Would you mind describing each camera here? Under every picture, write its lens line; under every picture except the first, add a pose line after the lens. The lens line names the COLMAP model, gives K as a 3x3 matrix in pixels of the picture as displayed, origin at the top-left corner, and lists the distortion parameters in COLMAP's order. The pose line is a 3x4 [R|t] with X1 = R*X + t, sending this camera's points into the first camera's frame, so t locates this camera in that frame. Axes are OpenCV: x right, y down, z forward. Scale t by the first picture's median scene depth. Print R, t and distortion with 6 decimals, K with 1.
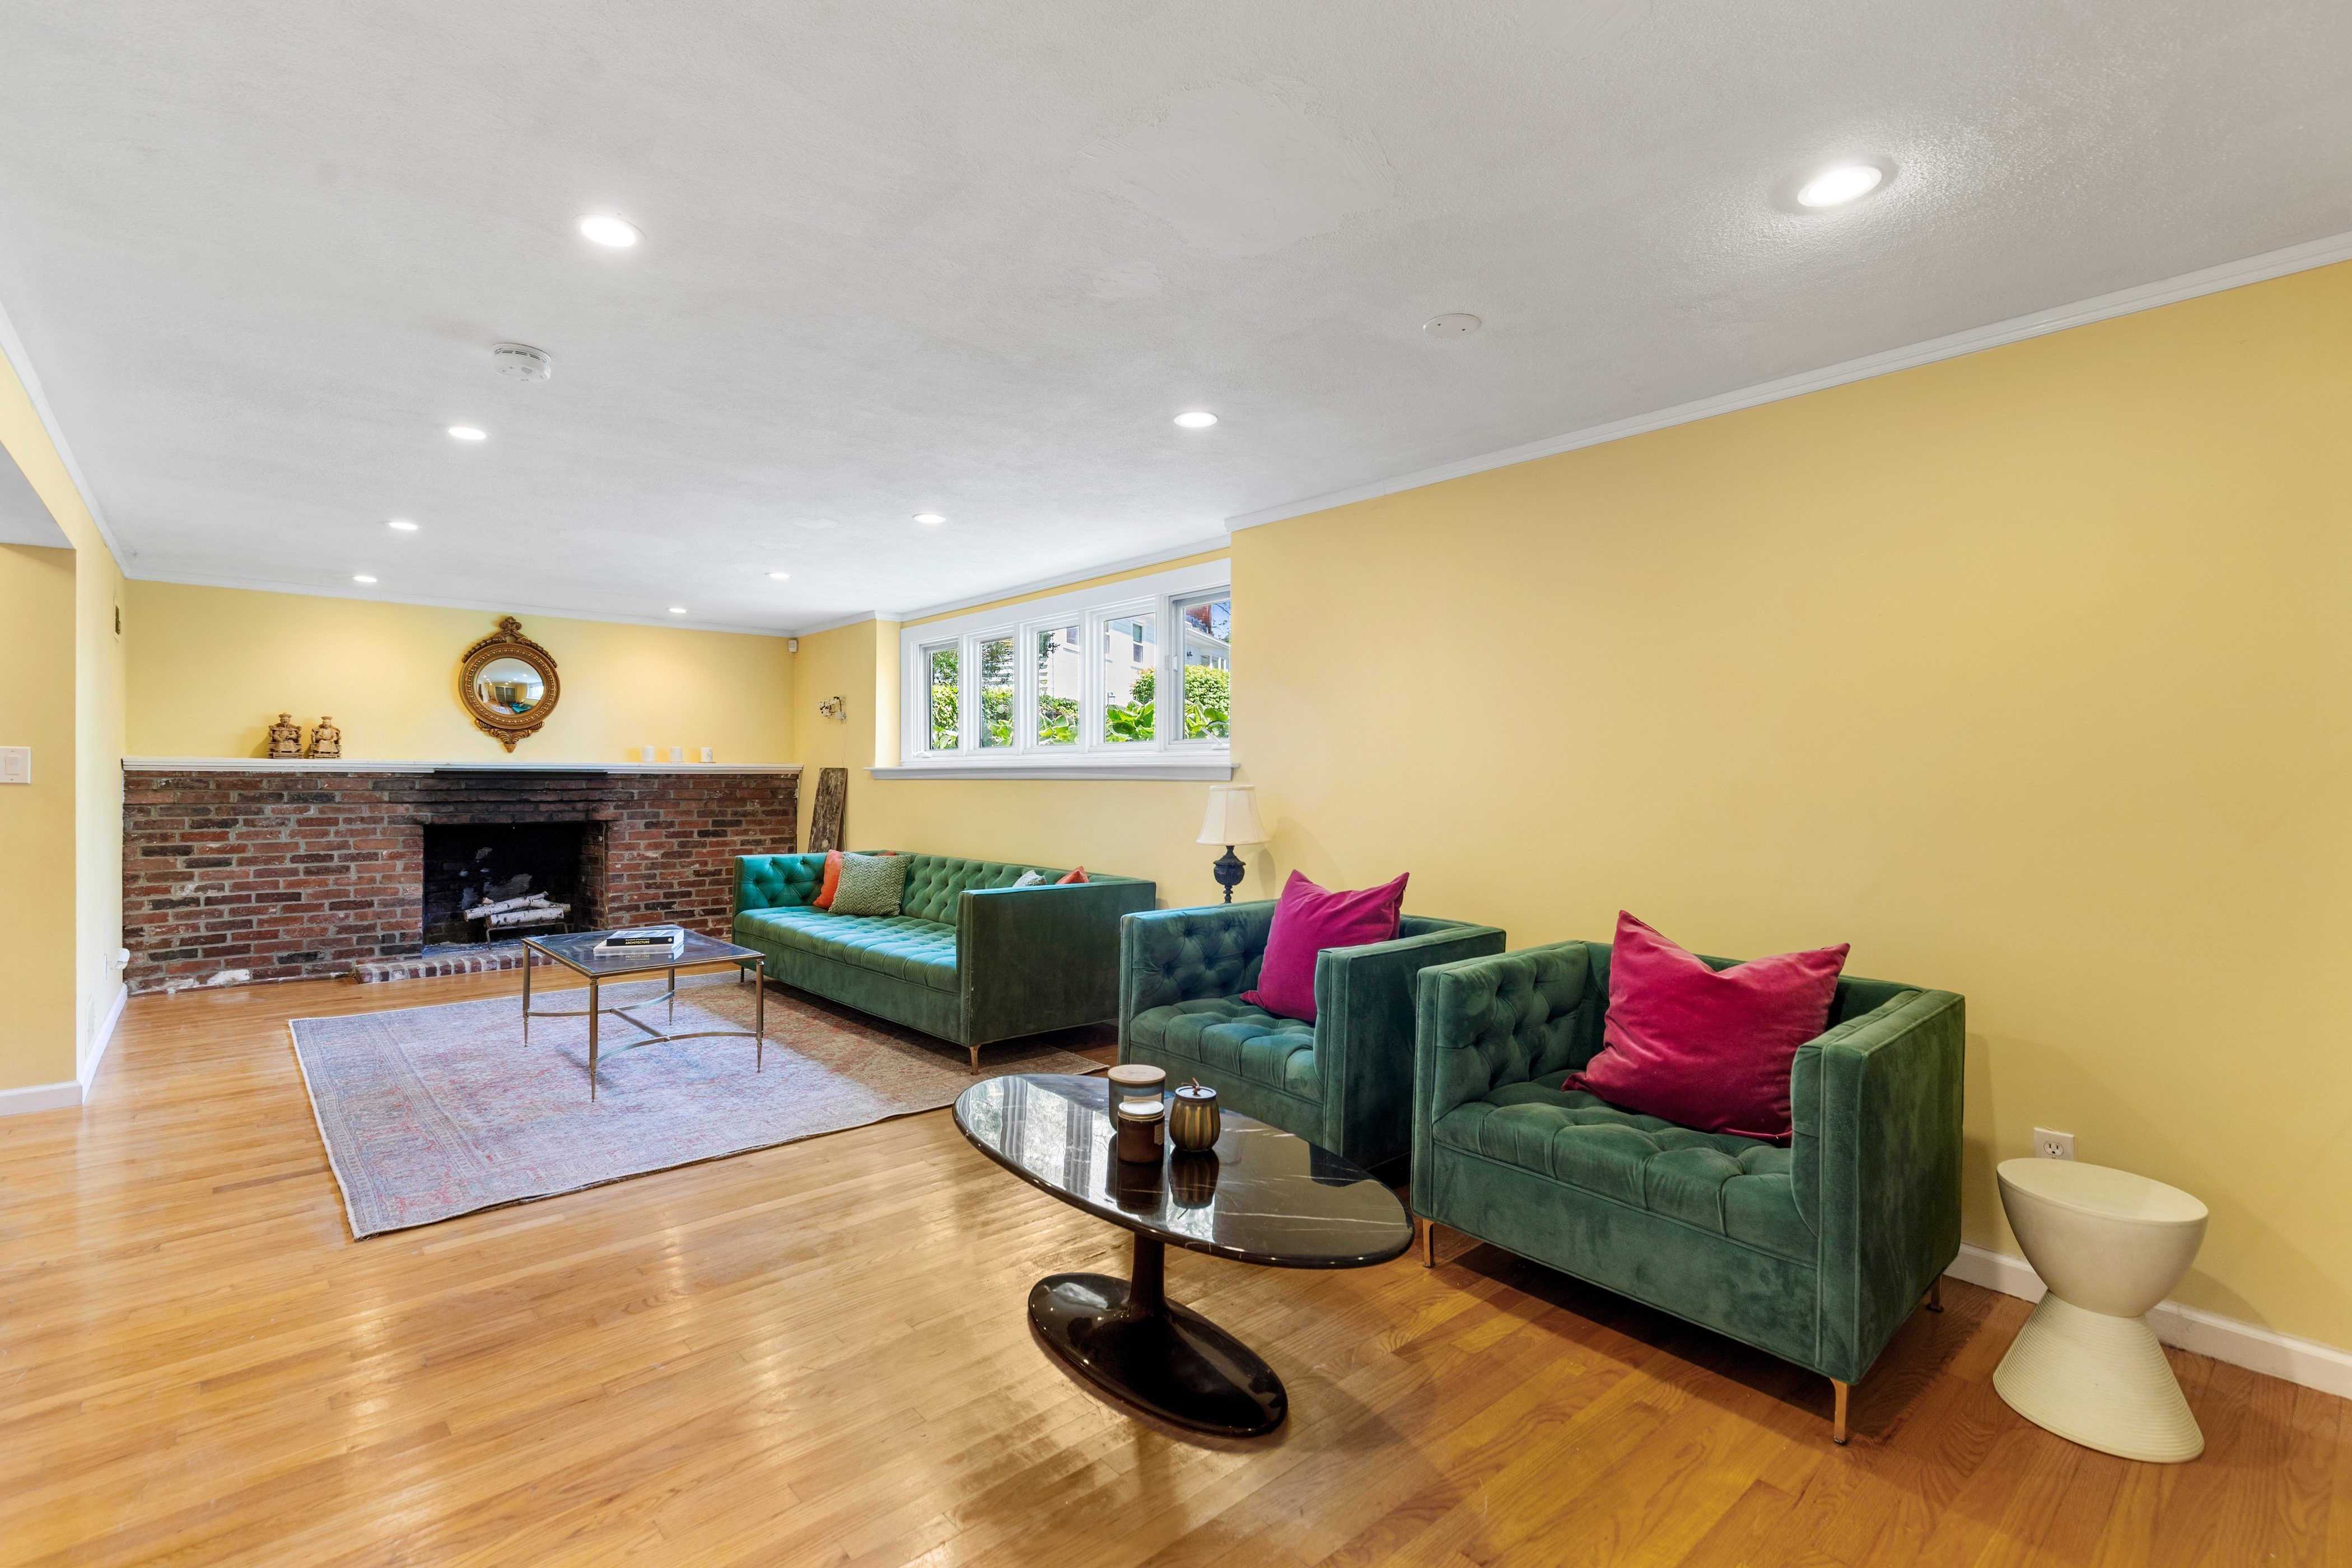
lens RADIAL K [[1065.1, 0, 1180.0], [0, 1065.1, 776.5], [0, 0, 1]] dist [0.010454, -0.000341]
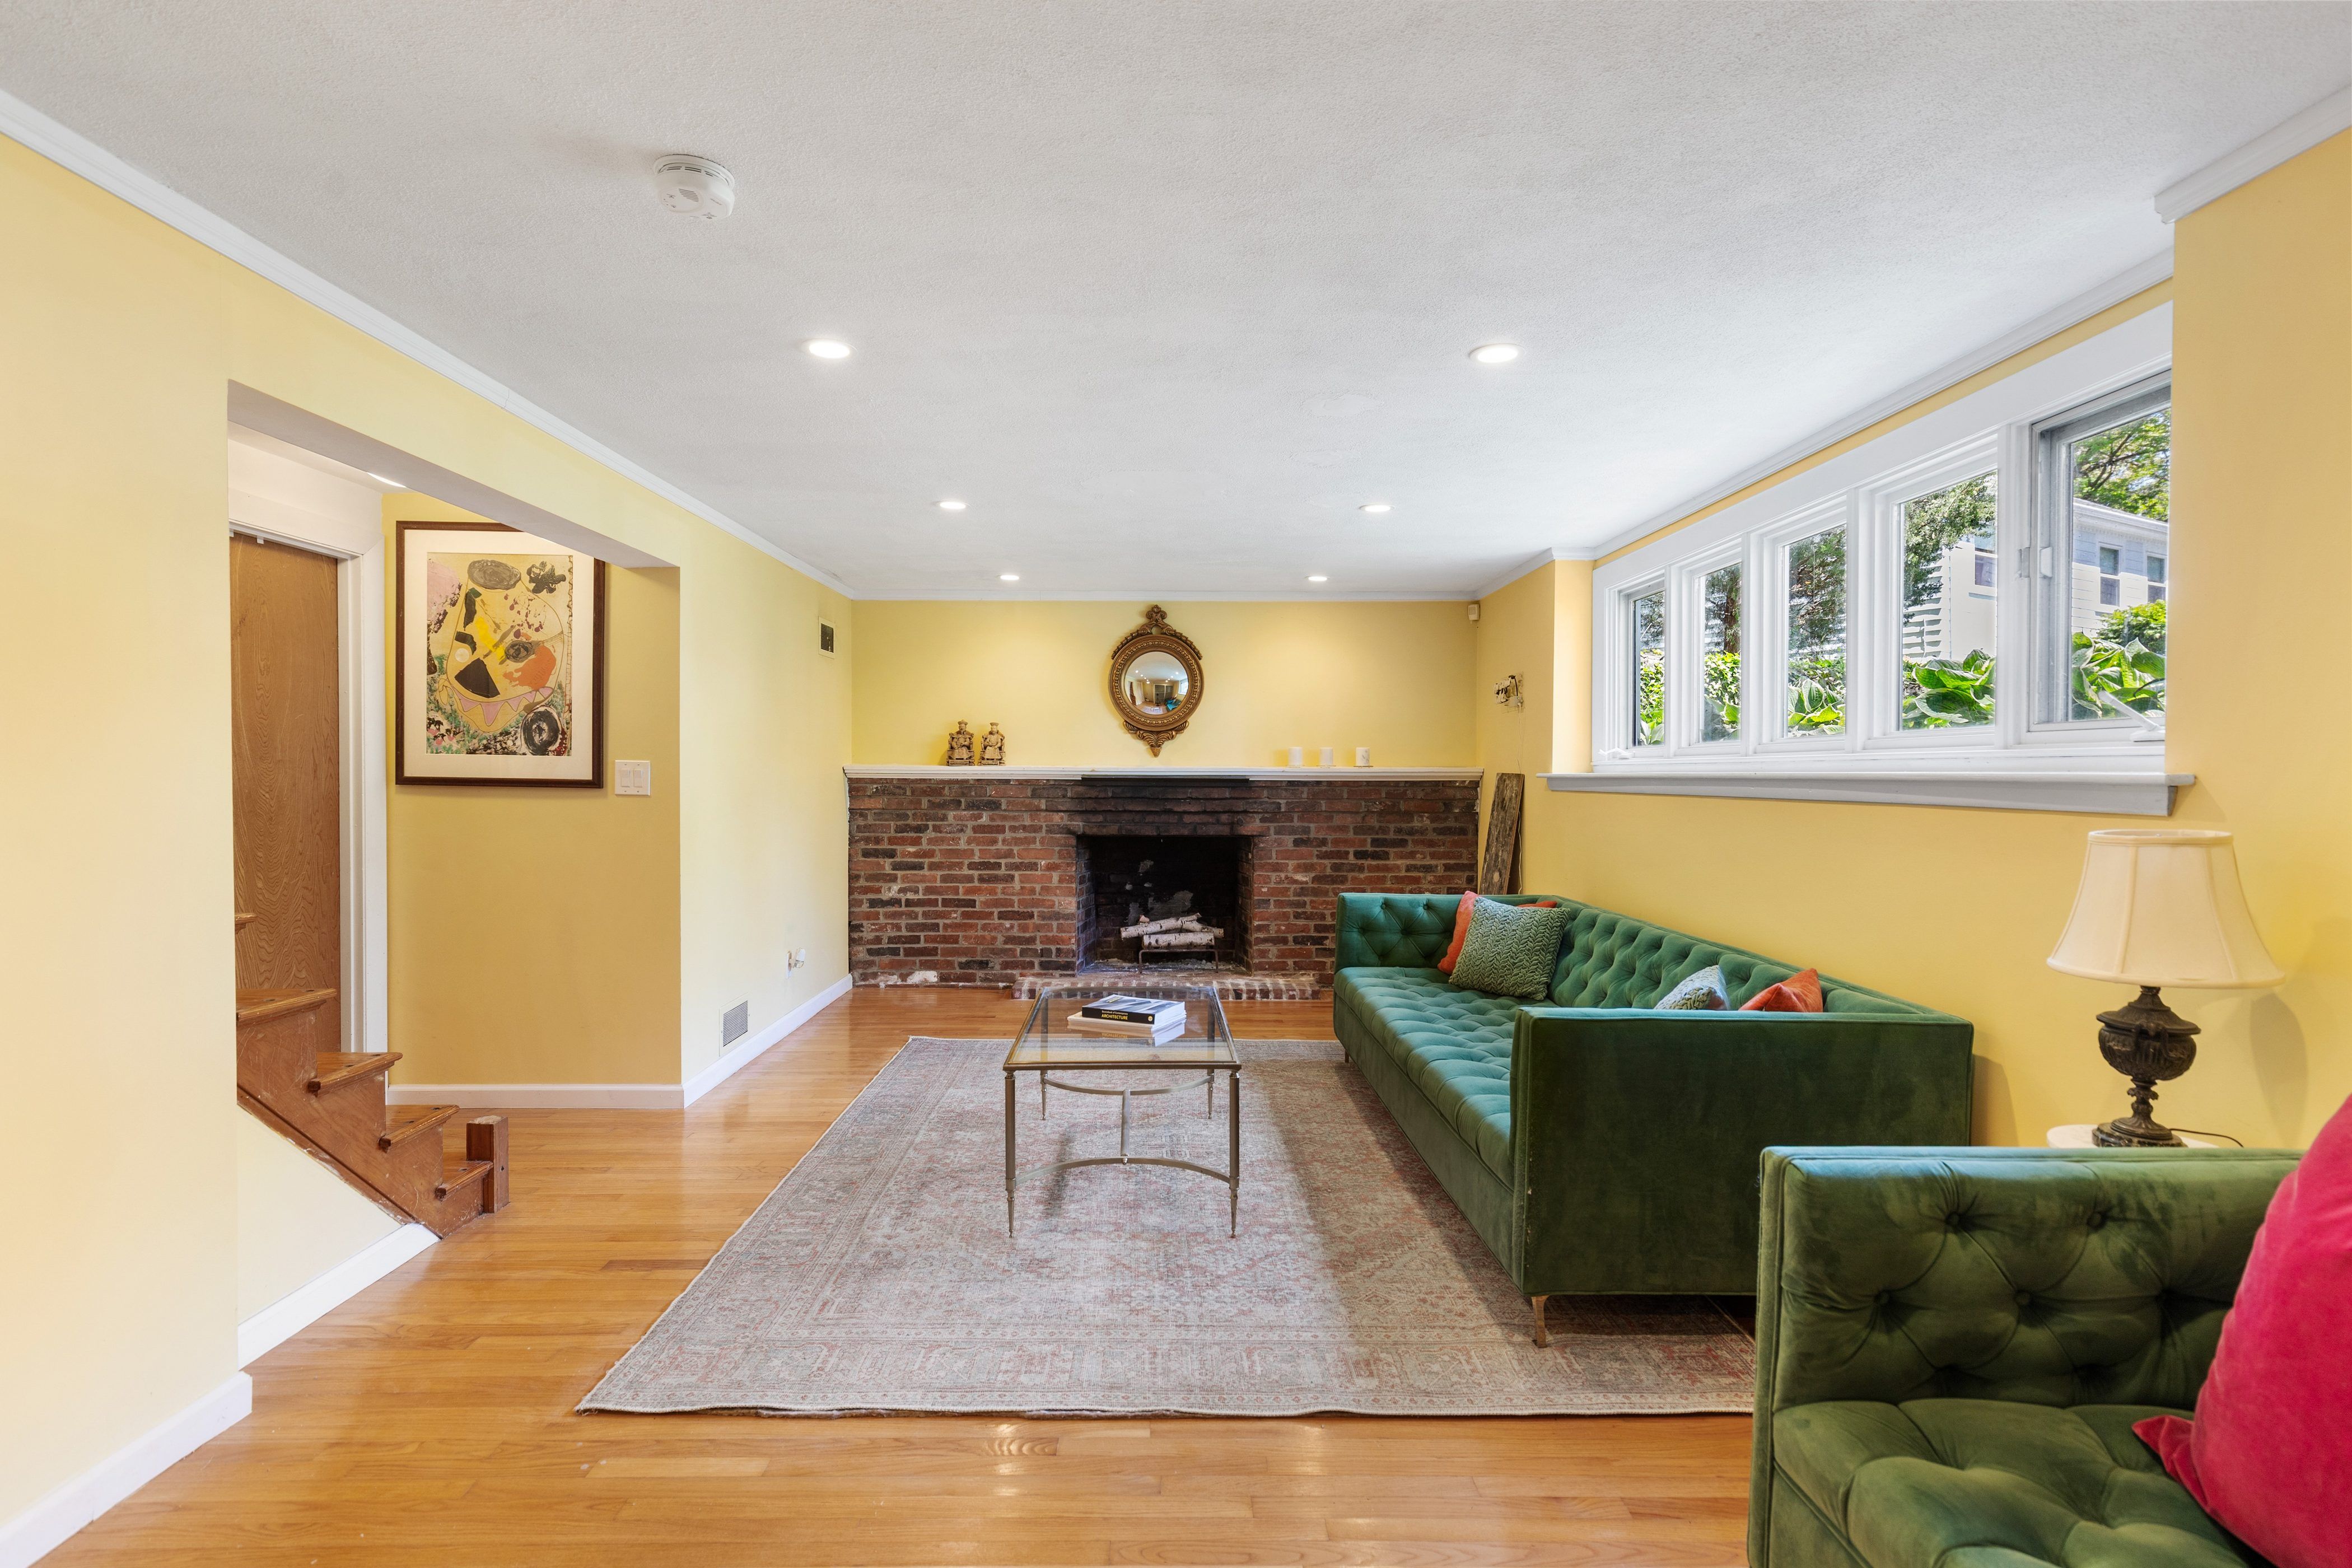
lens RADIAL K [[1182.0, 0, 1176.0], [0, 1182.0, 784.0], [0, 0, 1]] dist [-0.002260, -0.001117]
pose [[0.750264, 0.007026, -0.661102, 0.046400], [-0.001272, 0.999957, 0.009184, -0.009699], [0.661138, -0.006049, 0.750240, 0.297382]]
